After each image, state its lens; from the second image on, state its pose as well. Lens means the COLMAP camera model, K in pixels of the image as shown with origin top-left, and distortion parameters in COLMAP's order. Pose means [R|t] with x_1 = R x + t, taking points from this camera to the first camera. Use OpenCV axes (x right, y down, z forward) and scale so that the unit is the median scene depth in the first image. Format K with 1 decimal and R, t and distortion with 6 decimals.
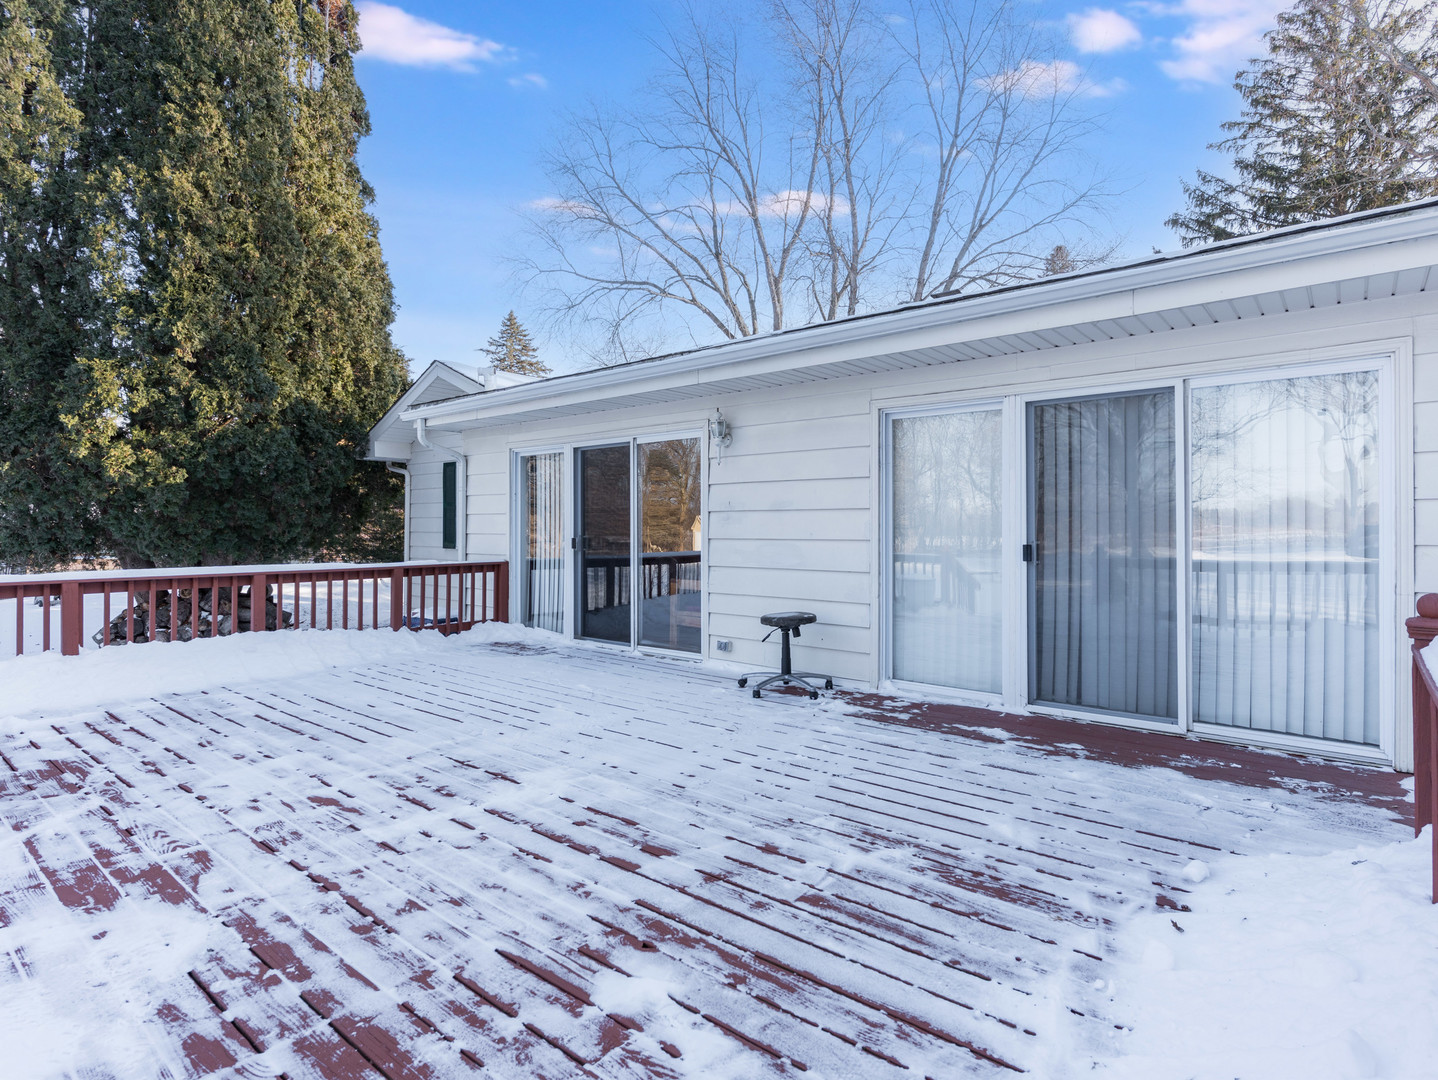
lens RADIAL K [[772.6, 0, 719.8], [0, 772.6, 531.3], [0, 0, 1]] dist [0.006351, 0.000821]
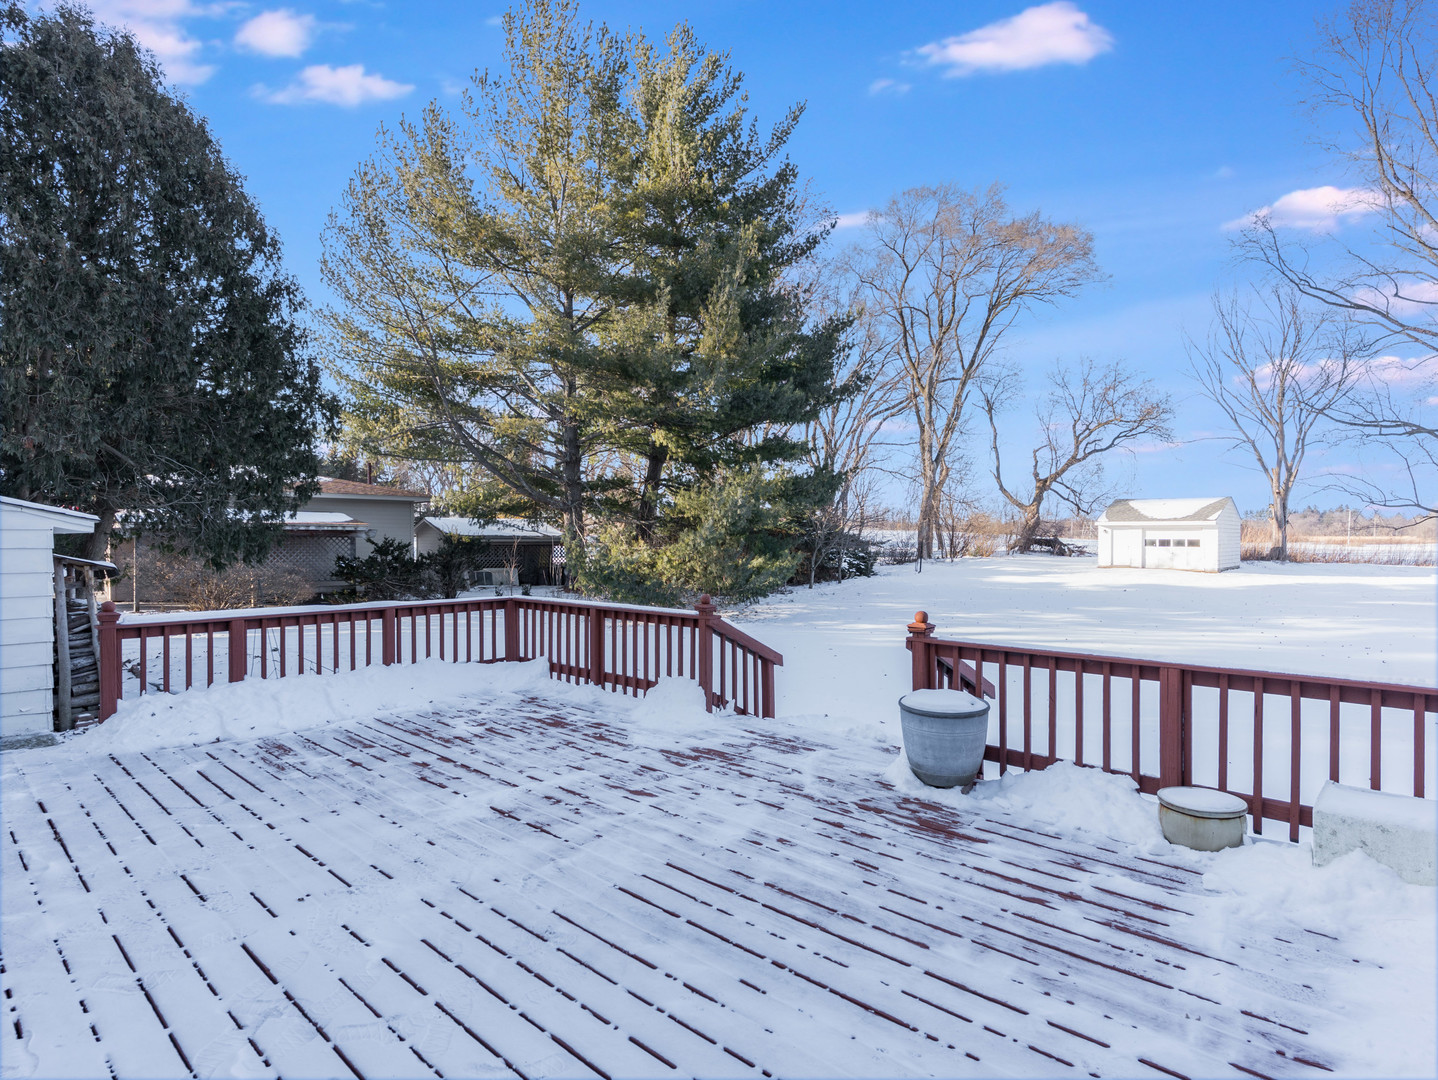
lens RADIAL K [[772.6, 0, 717.7], [0, 772.6, 540.7], [0, 0, 1]] dist [0.006351, 0.000821]
pose [[-0.998915, 0.000139, 0.046564, -0.802262], [0.000560, 0.999959, 0.009040, -0.098202], [-0.046561, 0.009056, -0.998874, 2.624098]]
